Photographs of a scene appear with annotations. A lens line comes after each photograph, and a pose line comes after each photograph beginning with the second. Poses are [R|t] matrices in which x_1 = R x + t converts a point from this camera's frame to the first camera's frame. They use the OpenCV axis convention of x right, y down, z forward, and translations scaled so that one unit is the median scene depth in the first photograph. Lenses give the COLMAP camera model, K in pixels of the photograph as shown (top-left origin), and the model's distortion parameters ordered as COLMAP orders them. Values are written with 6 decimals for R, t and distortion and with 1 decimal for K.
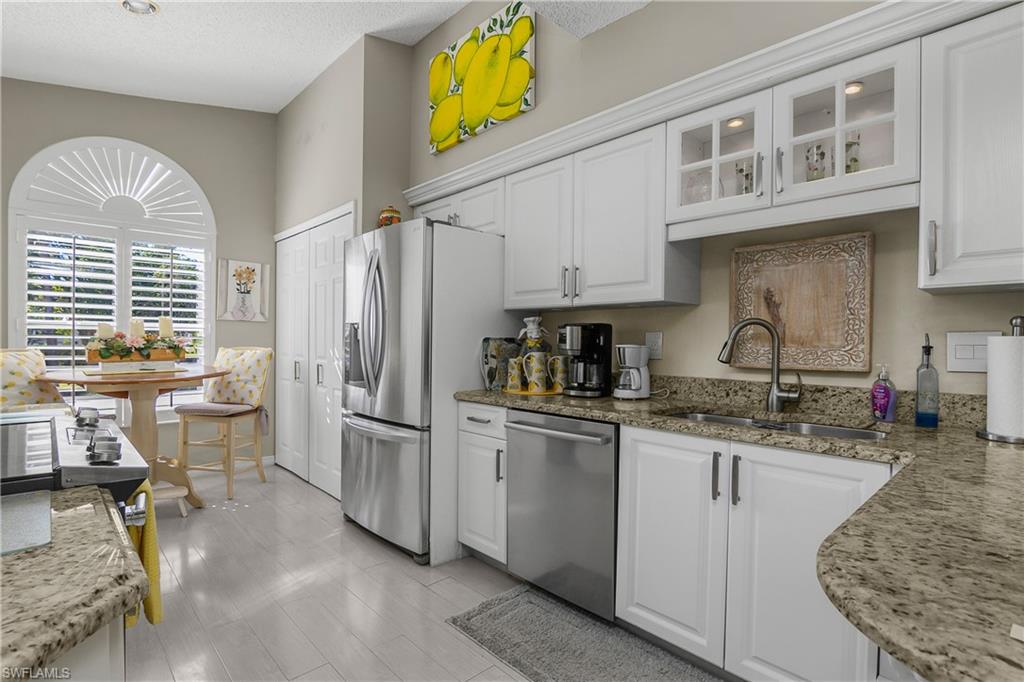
lens RADIAL K [[499.1, 0, 508.7], [0, 499.1, 341.8], [0, 0, 1]] dist [-0.004903, -0.000359]
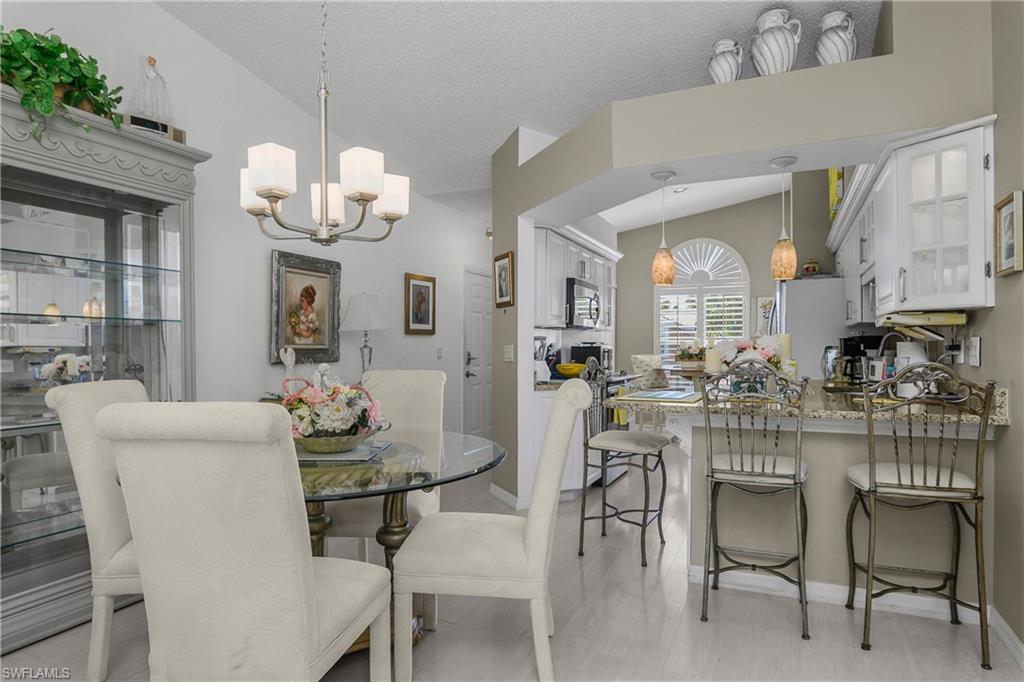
lens RADIAL K [[584.4, 0, 512.4], [0, 584.4, 345.6], [0, 0, 1]] dist [0.003071, 0.000622]
pose [[0.383244, -0.013043, -0.923555, 0.966361], [0.002781, 0.999912, -0.012968, 0.006074], [0.923643, 0.002402, 0.383247, -0.458885]]
